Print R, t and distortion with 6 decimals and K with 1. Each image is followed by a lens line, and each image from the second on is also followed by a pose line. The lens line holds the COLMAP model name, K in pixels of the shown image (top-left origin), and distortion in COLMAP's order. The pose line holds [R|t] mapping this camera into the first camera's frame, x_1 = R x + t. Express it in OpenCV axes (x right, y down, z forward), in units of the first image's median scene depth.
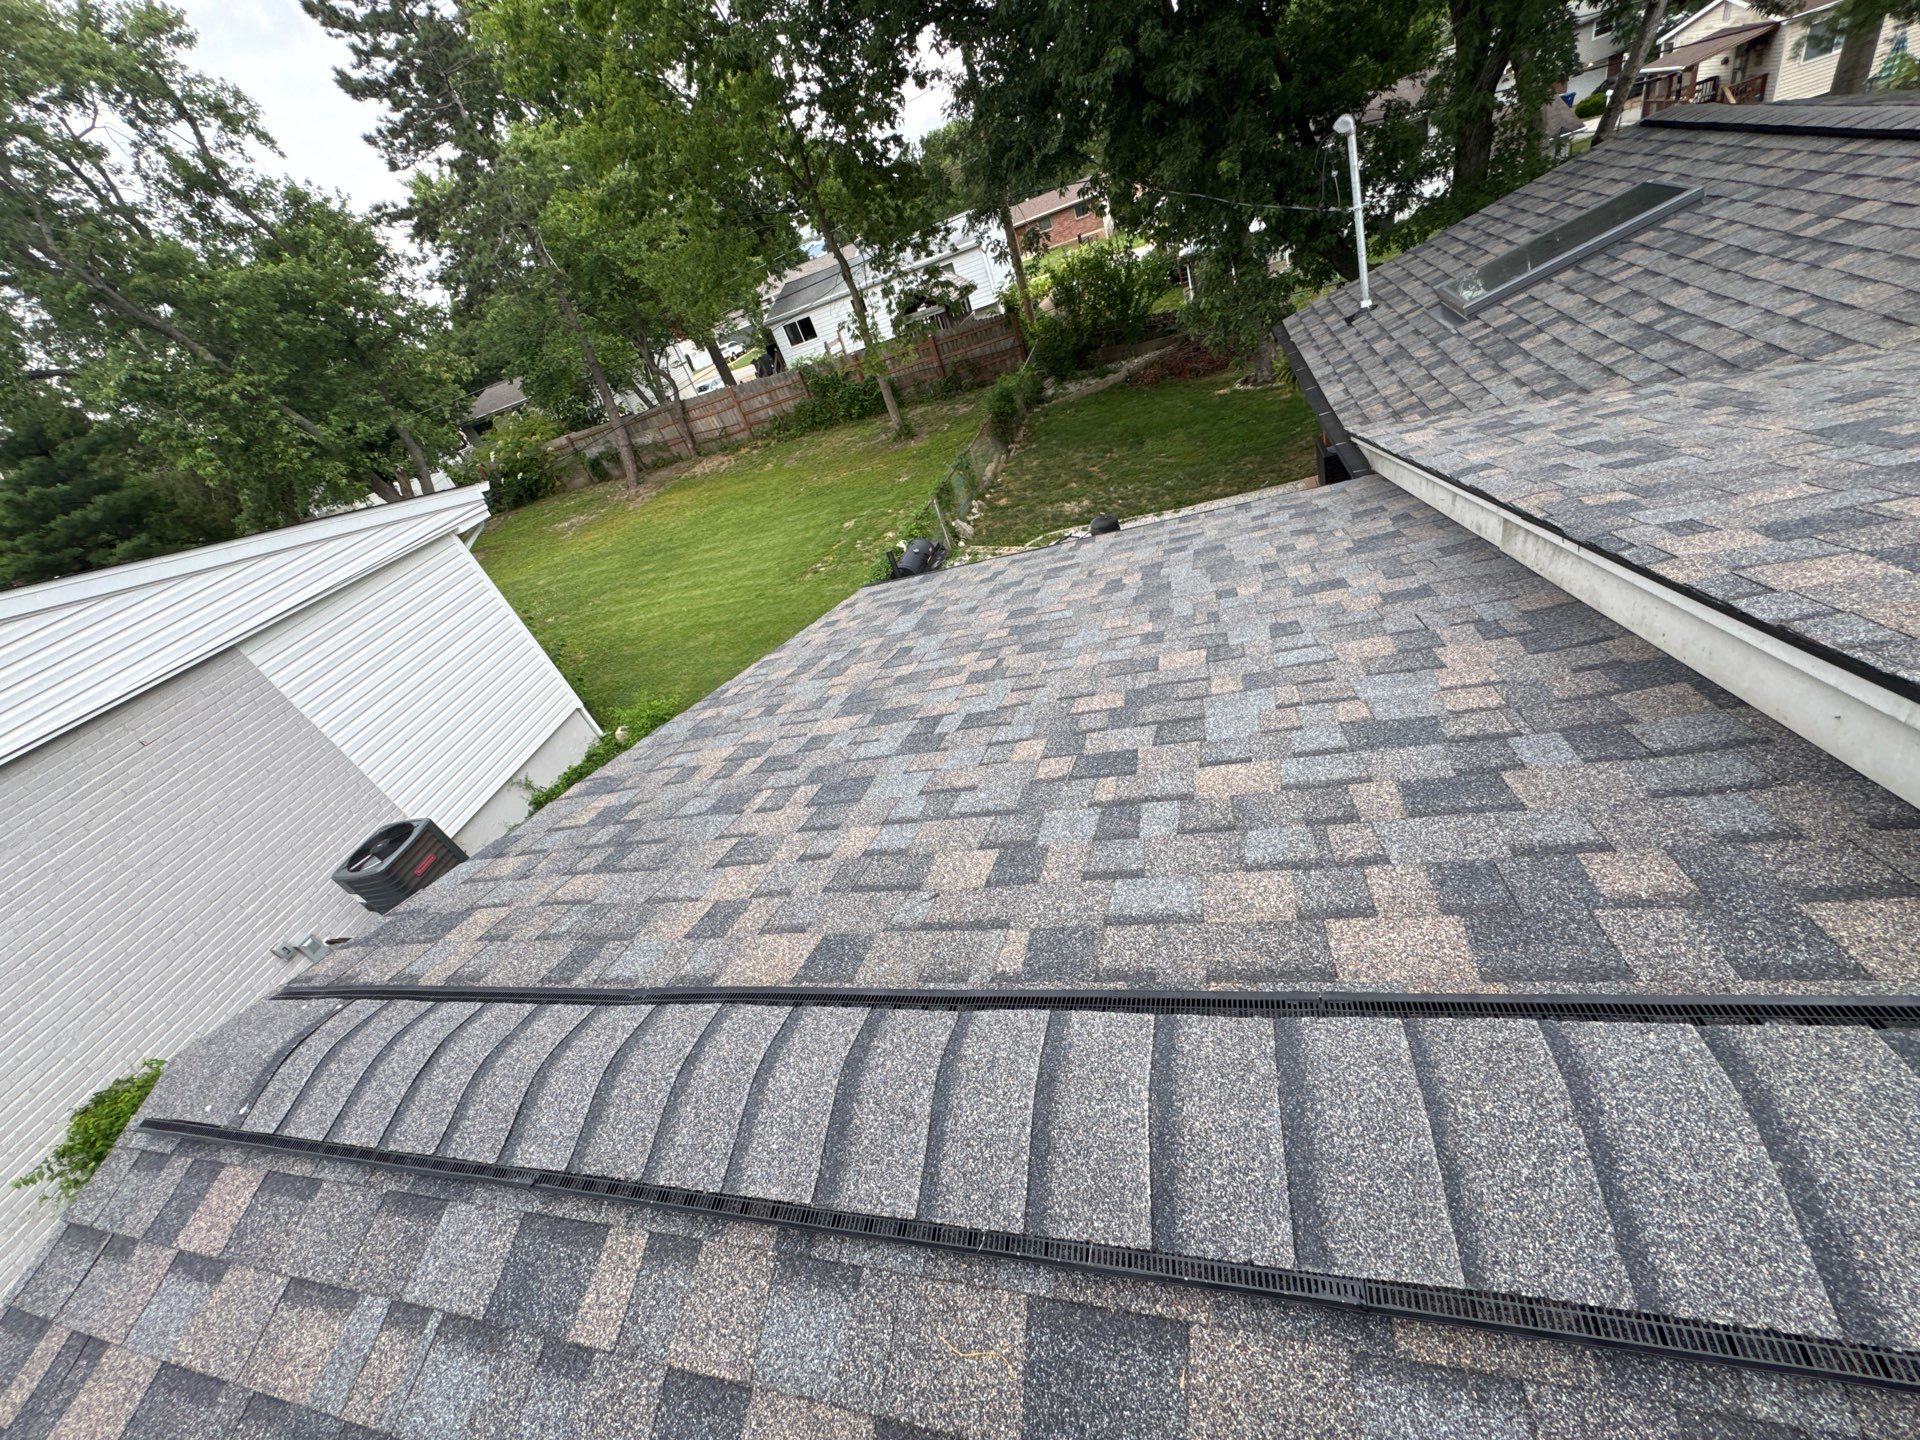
lens RADIAL K [[763.7, 0, 957.4], [0, 763.7, 719.3], [0, 0, 1]] dist [-0.002486, 0.000684]
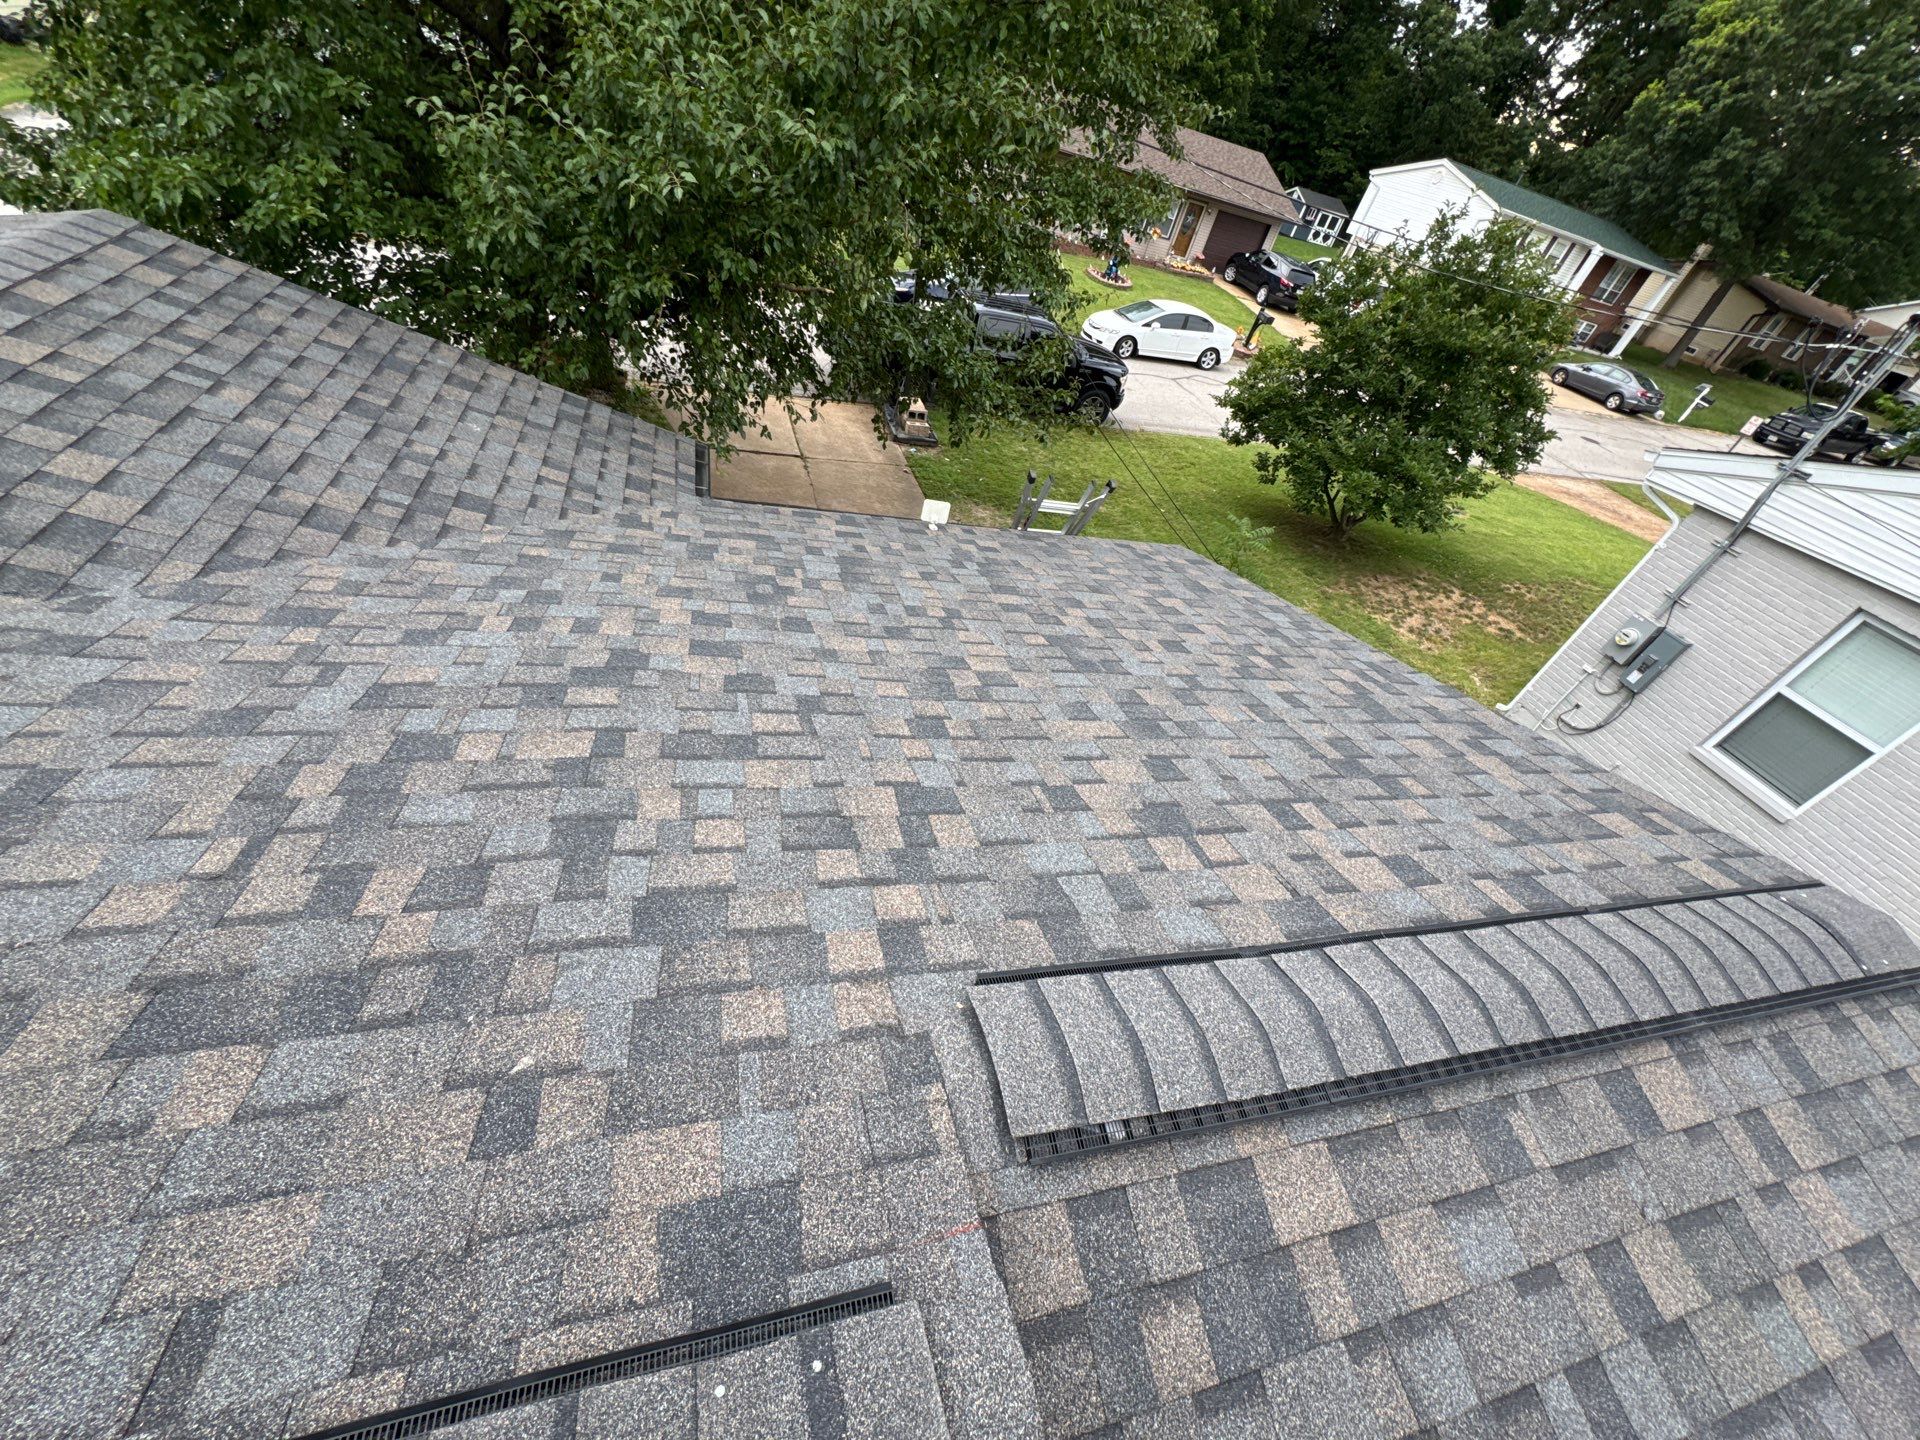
lens RADIAL K [[763.7, 0, 957.7], [0, 763.7, 719.3], [0, 0, 1]] dist [-0.002486, 0.000684]
pose [[-0.889357, 0.372187, -0.265557, 0.148753], [-0.222632, 0.154786, 0.962536, -0.118612], [0.399348, 0.915160, -0.054799, 0.017214]]
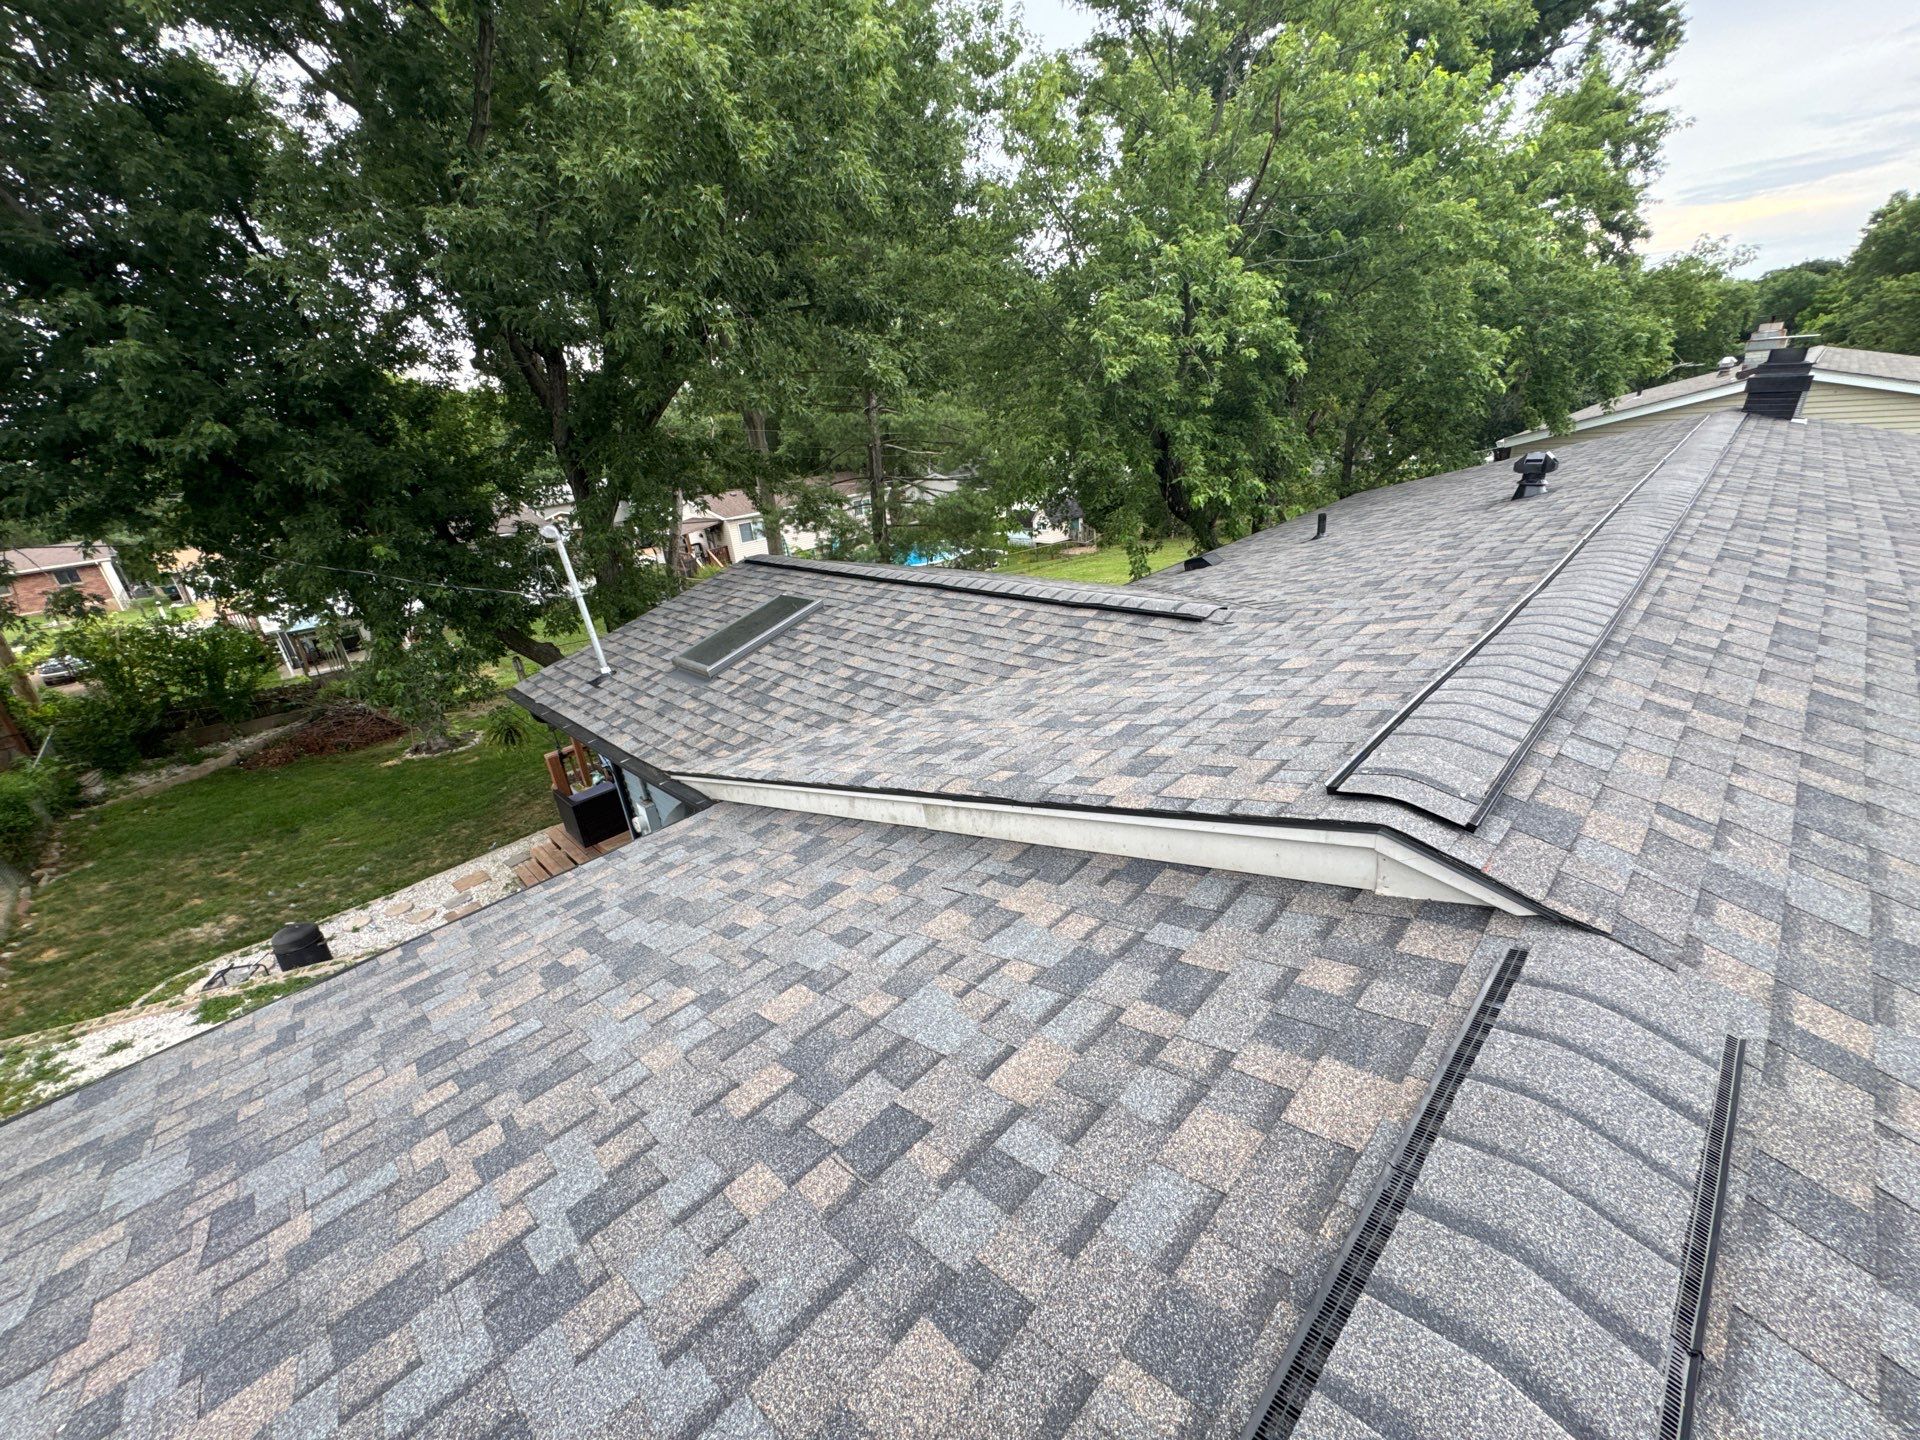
lens RADIAL K [[763.7, 0, 957.7], [0, 763.7, 720.3], [0, 0, 1]] dist [-0.002486, 0.000684]
pose [[0.536829, -0.058290, 0.841675, -0.095764], [0.414125, 0.887368, -0.202678, -0.031589], [-0.735061, 0.457363, 0.500504, 0.074340]]
